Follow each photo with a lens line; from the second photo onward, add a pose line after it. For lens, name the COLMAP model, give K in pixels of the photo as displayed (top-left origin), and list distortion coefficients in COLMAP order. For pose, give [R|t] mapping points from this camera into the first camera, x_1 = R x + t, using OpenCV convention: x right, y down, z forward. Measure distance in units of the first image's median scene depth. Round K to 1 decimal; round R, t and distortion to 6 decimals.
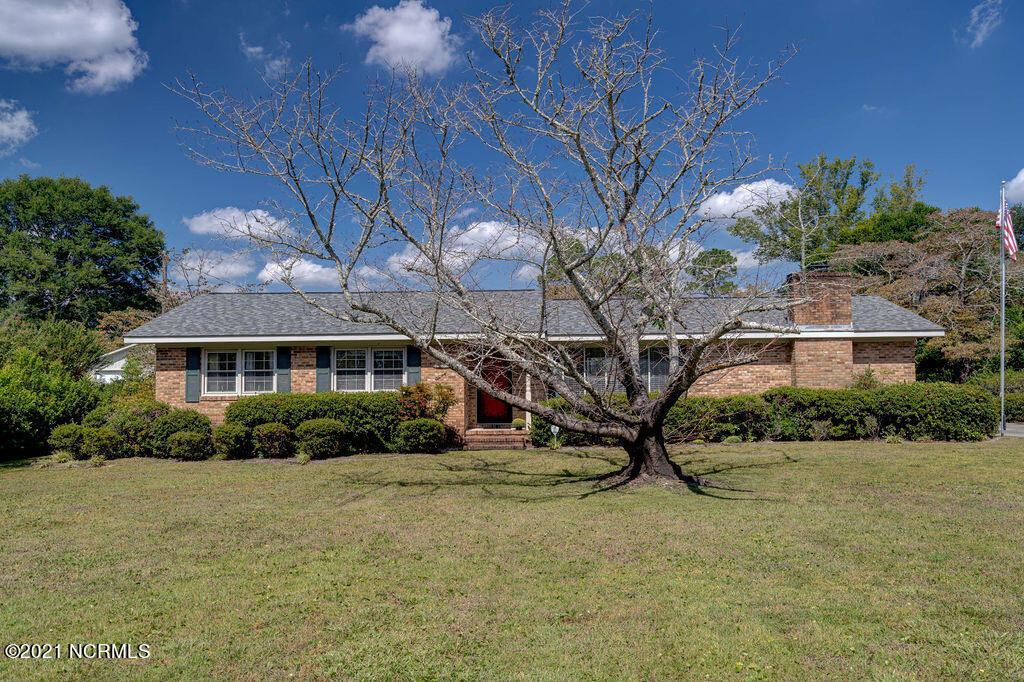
lens RADIAL K [[767.9, 0, 512.4], [0, 767.9, 383.6], [0, 0, 1]] dist [0.007350, 0.005900]
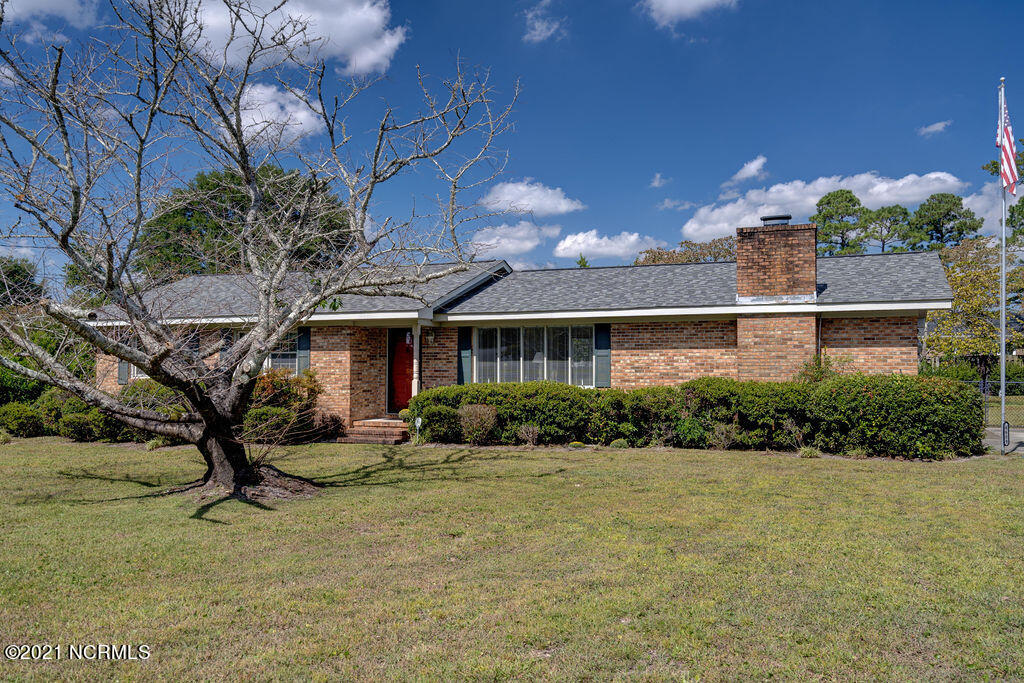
lens RADIAL K [[851.8, 0, 475.6], [0, 851.8, 368.8], [0, 0, 1]] dist [0.006844, 0.007597]
pose [[0.927926, 0.010432, -0.372619, 0.446081], [-0.008989, 0.999944, 0.005611, -0.007246], [0.372657, -0.001857, 0.927967, 0.119049]]
